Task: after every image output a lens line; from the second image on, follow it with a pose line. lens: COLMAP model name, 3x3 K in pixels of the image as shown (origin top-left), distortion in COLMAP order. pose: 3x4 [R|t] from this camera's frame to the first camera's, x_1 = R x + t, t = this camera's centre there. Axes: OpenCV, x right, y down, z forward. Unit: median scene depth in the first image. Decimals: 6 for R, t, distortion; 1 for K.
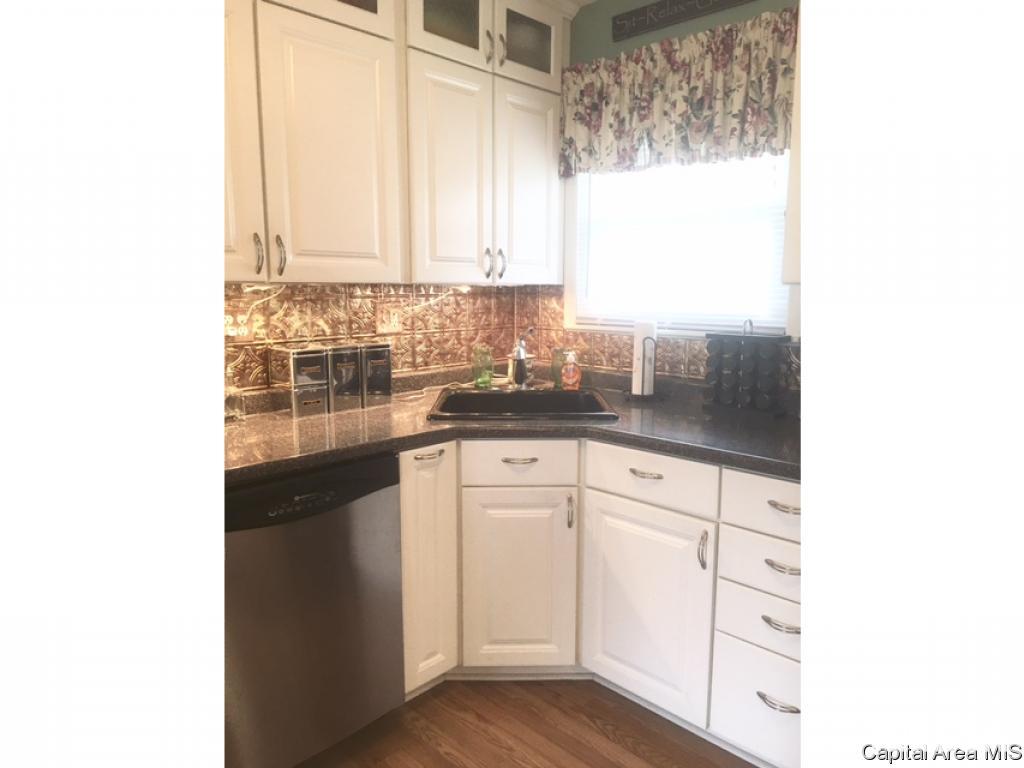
lens RADIAL K [[653.7, 0, 519.3], [0, 653.7, 384.7], [0, 0, 1]] dist [0.029566, -0.011335]
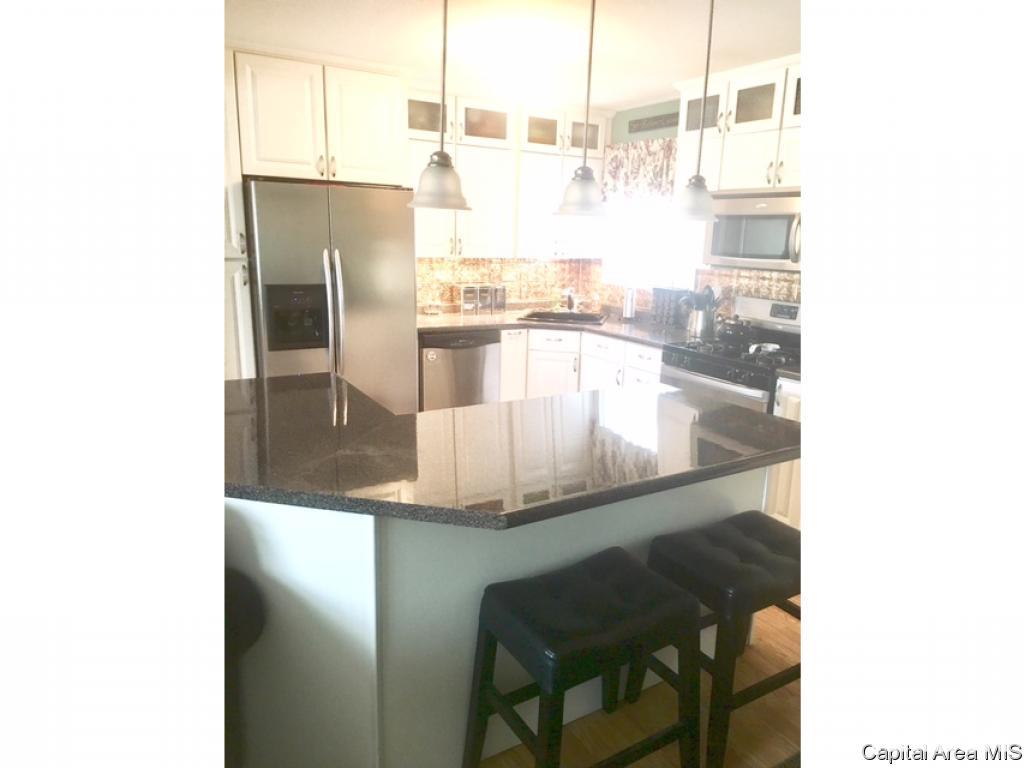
lens RADIAL K [[653.7, 0, 509.7], [0, 653.7, 385.7], [0, 0, 1]] dist [0.029566, -0.011335]
pose [[0.961672, 0.084337, -0.260912, 0.389687], [-0.064260, 0.994344, 0.084562, 0.078977], [0.266568, -0.064555, 0.961652, -1.049006]]
